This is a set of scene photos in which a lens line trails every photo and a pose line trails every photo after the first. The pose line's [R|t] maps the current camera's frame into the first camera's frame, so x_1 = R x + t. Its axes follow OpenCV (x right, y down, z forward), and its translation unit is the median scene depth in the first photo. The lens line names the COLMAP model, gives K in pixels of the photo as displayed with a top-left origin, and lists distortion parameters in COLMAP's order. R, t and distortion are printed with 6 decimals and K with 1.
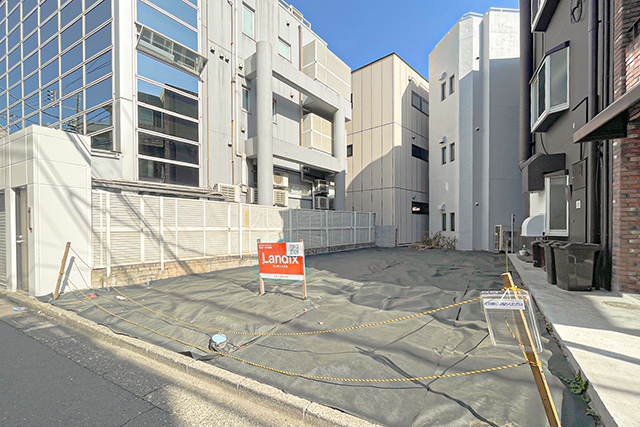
lens RADIAL K [[261.5, 0, 319.8], [0, 261.5, 229.4], [0, 0, 1]] dist [-0.000032, -0.000061]
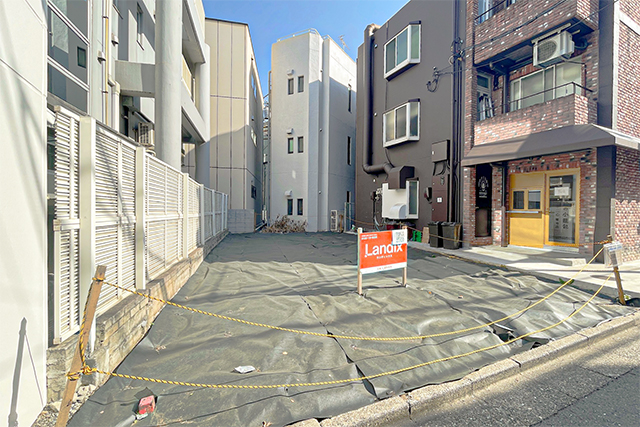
lens RADIAL K [[278.1, 0, 320.0], [0, 278.1, 213.5], [0, 0, 1]] dist [-0.001023, -0.000006]
pose [[0.602235, -0.002703, 0.798314, -0.631307], [-0.000074, 0.999994, 0.003442, -0.008489], [-0.798319, -0.002132, 0.602232, 0.350872]]
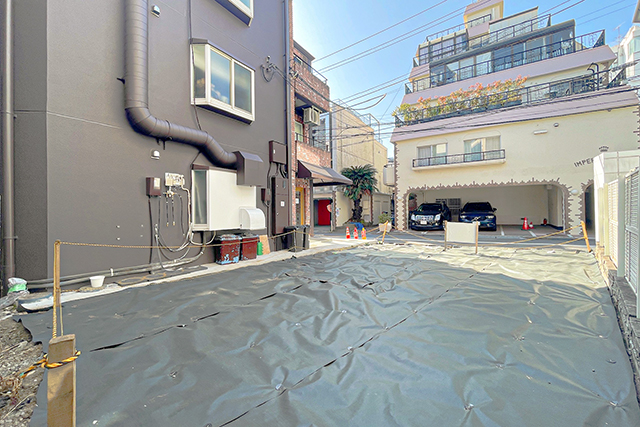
lens RADIAL K [[269.8, 0, 319.7], [0, 269.8, 209.2], [0, 0, 1]] dist [-0.001095, -0.000262]
pose [[-0.994674, 0.014973, 0.101975, 0.385485], [0.015810, 0.999848, 0.007412, -0.047173], [-0.101848, 0.008985, -0.994759, 1.788784]]
